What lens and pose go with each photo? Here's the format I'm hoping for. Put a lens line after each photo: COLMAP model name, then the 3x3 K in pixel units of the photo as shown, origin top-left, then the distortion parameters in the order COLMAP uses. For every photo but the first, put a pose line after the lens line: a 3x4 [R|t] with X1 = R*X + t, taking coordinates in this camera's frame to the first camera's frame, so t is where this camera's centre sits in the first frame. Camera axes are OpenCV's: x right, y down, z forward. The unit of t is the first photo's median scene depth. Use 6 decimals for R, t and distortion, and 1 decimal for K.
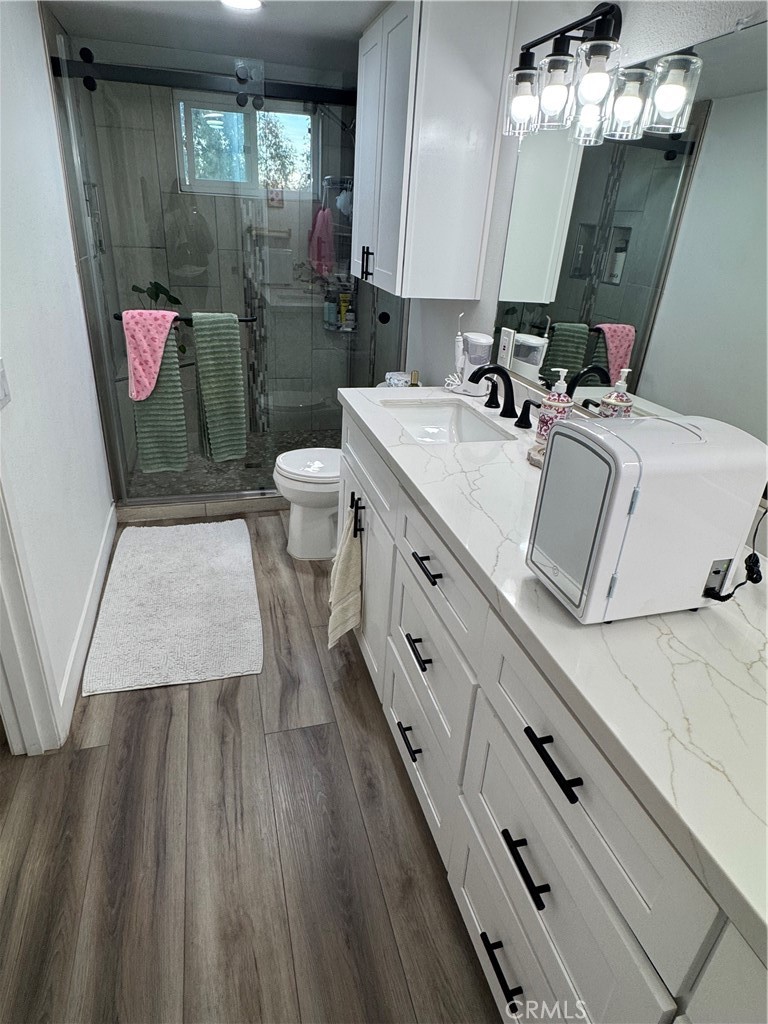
lens RADIAL K [[606.8, 0, 384.0], [0, 606.8, 512.0], [0, 0, 1]] dist [0.004006, -0.001107]
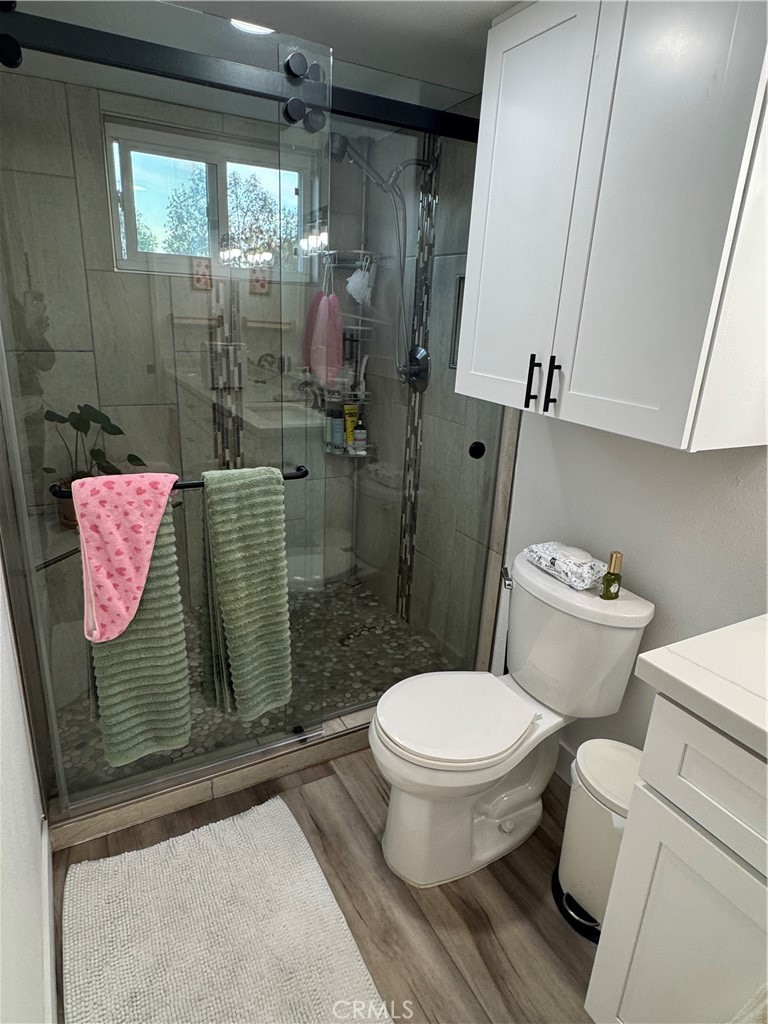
lens RADIAL K [[606.8, 0, 384.0], [0, 606.8, 512.0], [0, 0, 1]] dist [0.004006, -0.001107]
pose [[0.973891, -0.078055, 0.213174, -0.273274], [0.102817, 0.988858, -0.107646, -0.213900], [-0.202397, 0.126754, 0.971066, 0.430190]]
